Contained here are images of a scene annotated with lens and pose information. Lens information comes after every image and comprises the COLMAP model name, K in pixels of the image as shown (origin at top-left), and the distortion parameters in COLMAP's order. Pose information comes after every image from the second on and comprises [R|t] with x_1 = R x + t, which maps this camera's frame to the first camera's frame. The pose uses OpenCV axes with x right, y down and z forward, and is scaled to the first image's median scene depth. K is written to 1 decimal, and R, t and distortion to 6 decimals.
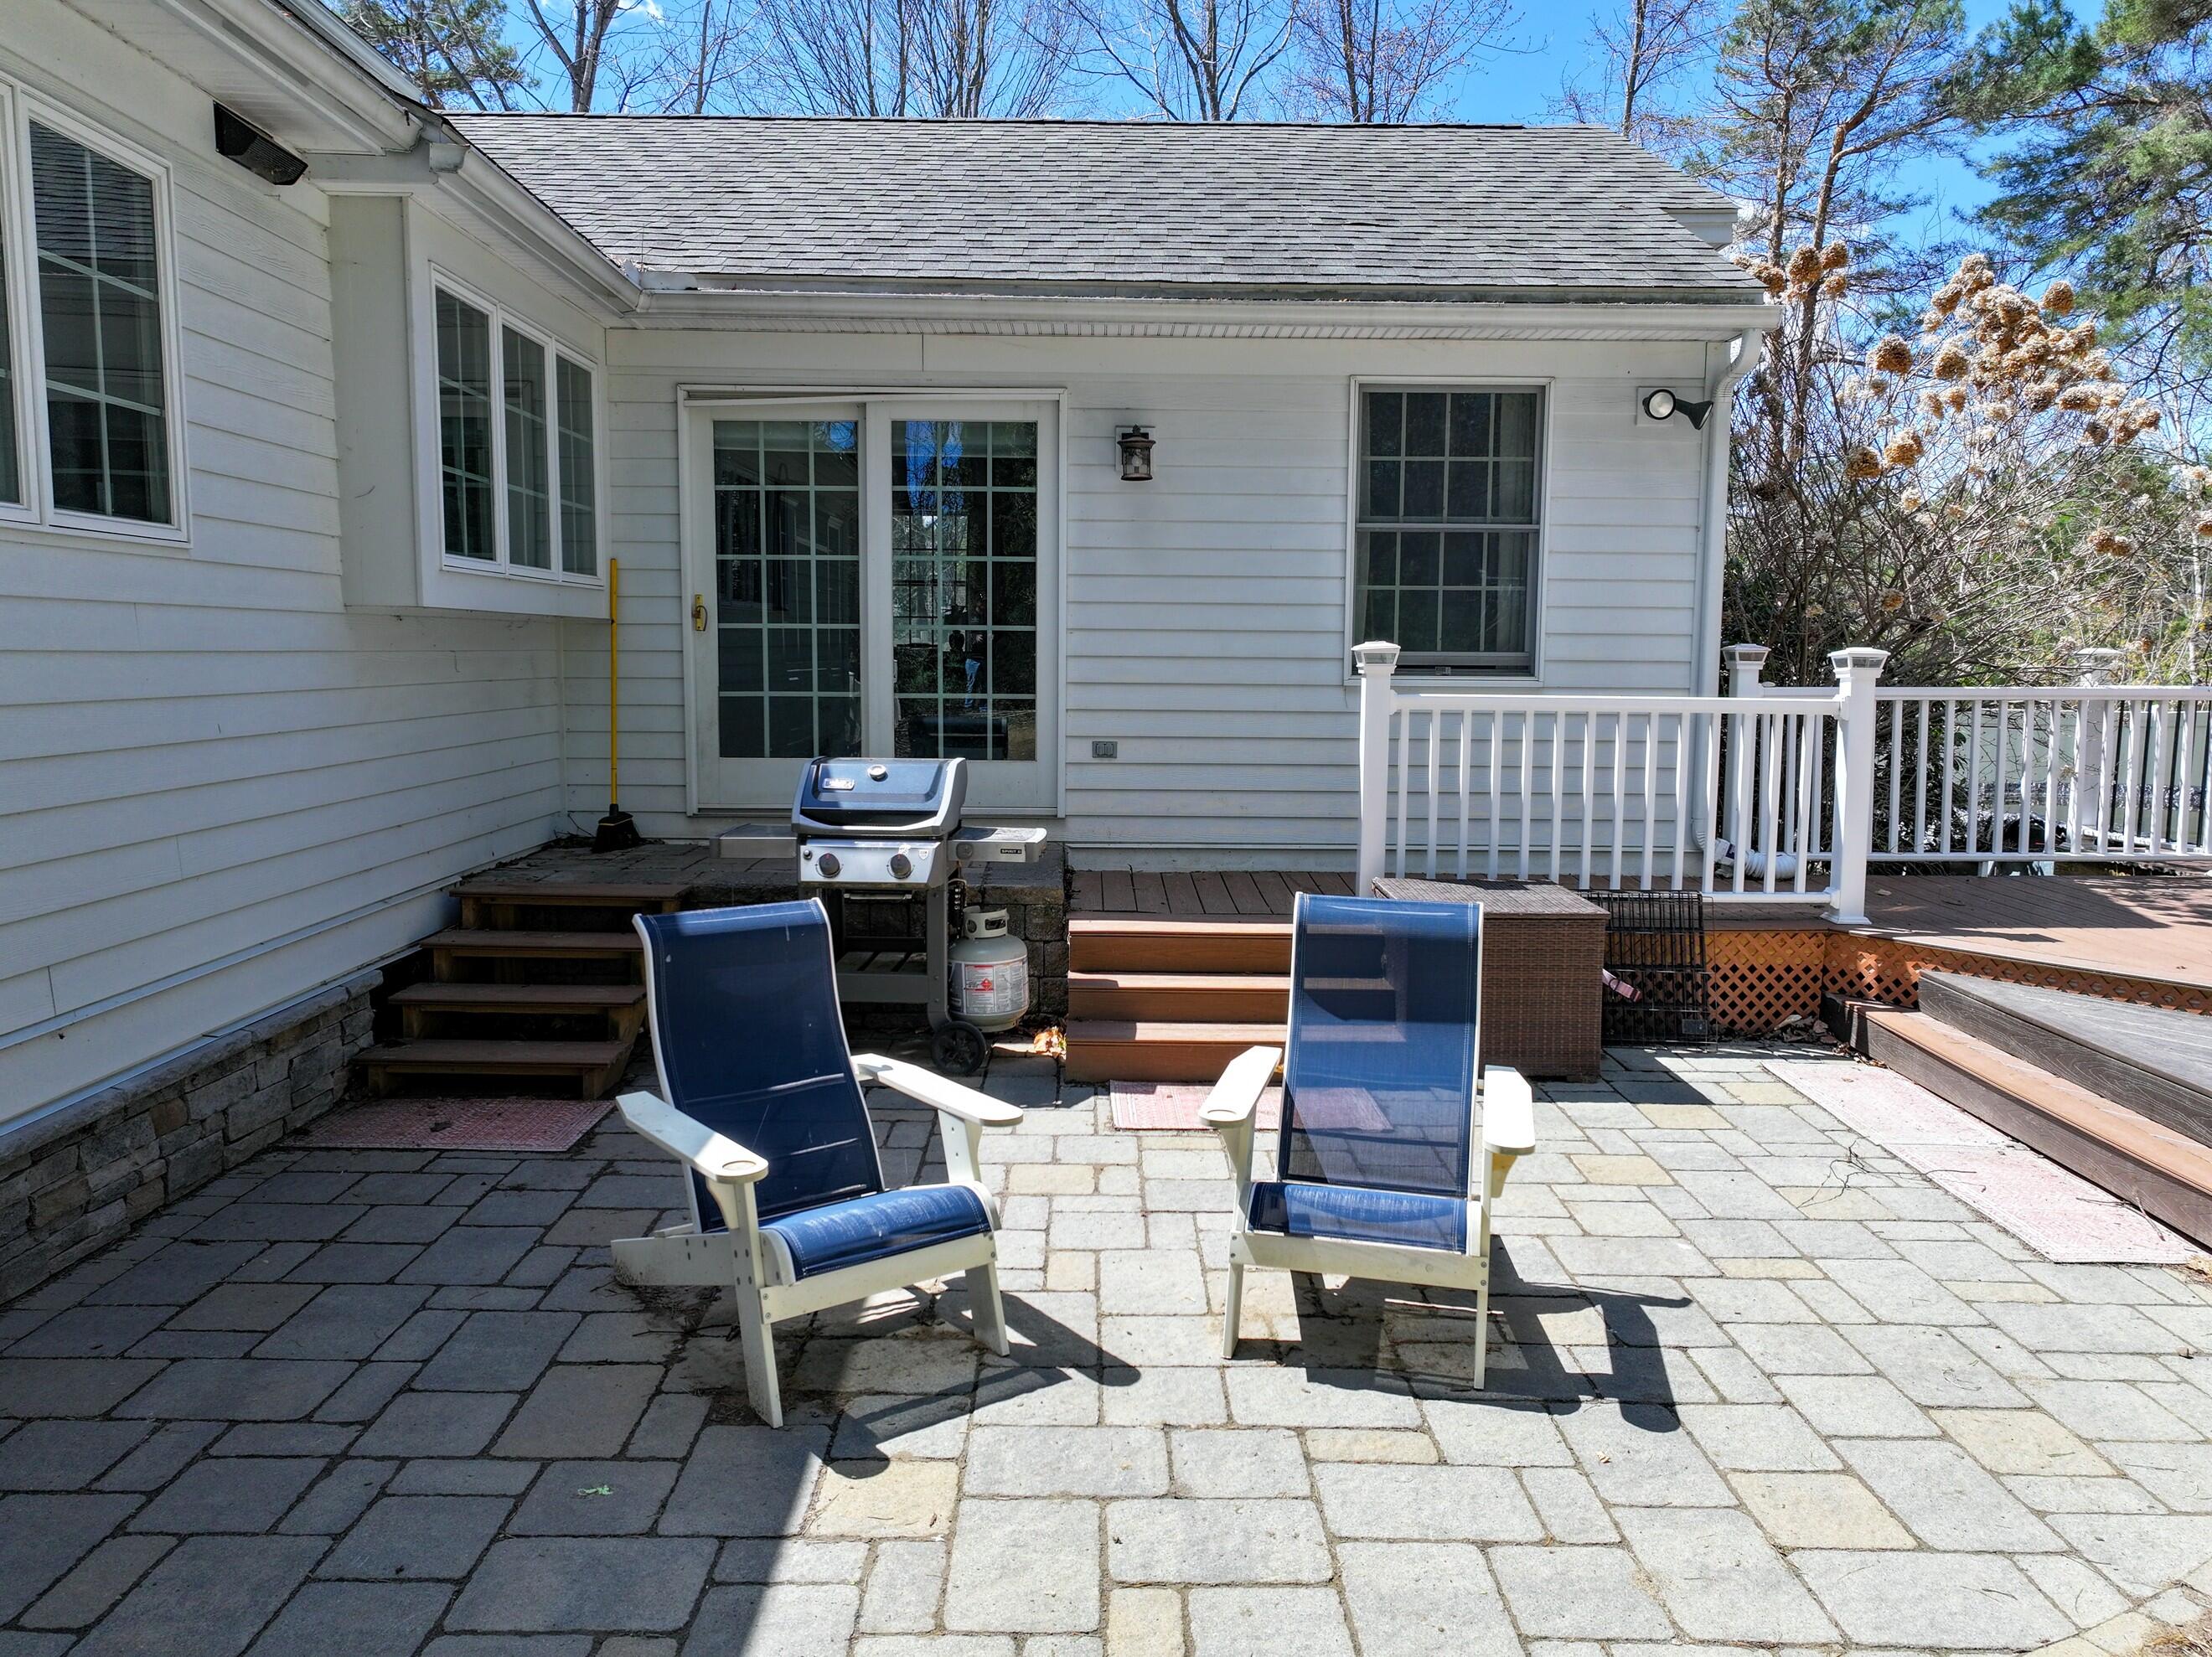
lens RADIAL K [[1577.8, 0, 1108.4], [0, 1577.8, 823.3], [0, 0, 1]] dist [0.024967, 0.010754]
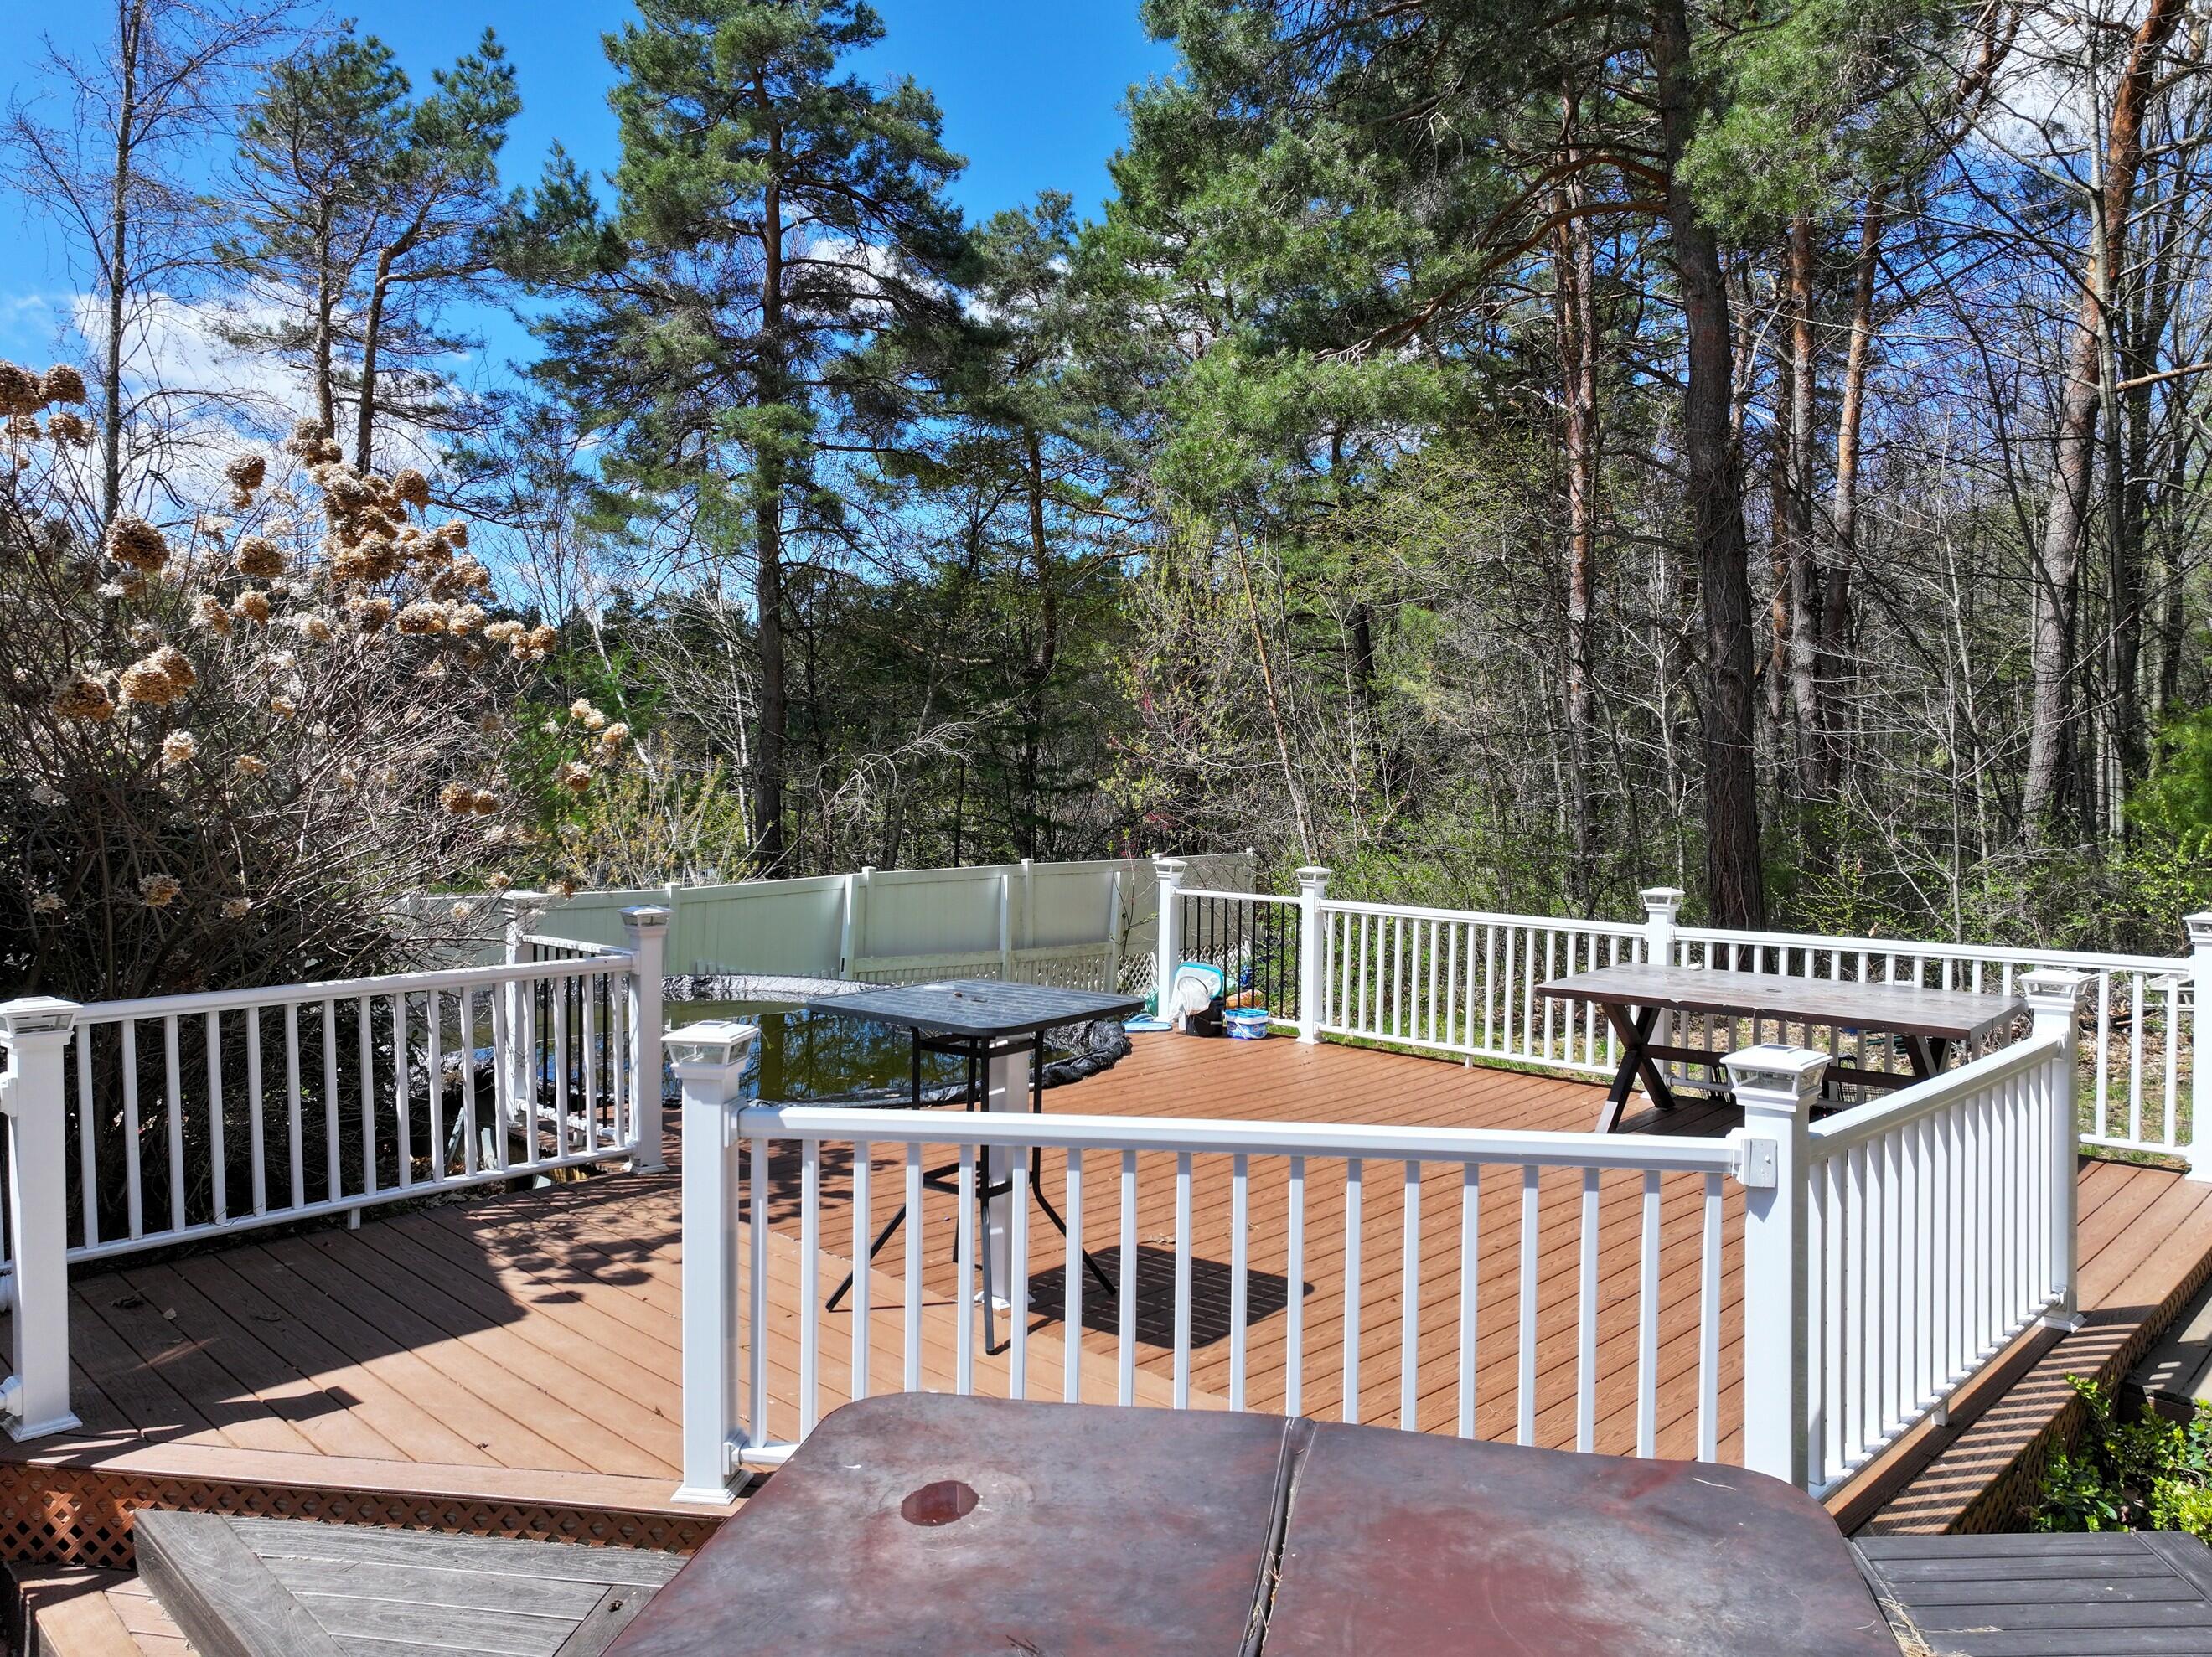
lens RADIAL K [[1577.8, 0, 1104.7], [0, 1577.8, 829.9], [0, 0, 1]] dist [0.024967, 0.010754]
pose [[0.702195, -0.028139, 0.711428, 0.076800], [0.073572, 0.996737, -0.033193, -0.029959], [-0.708173, 0.075649, 0.701975, 0.057800]]
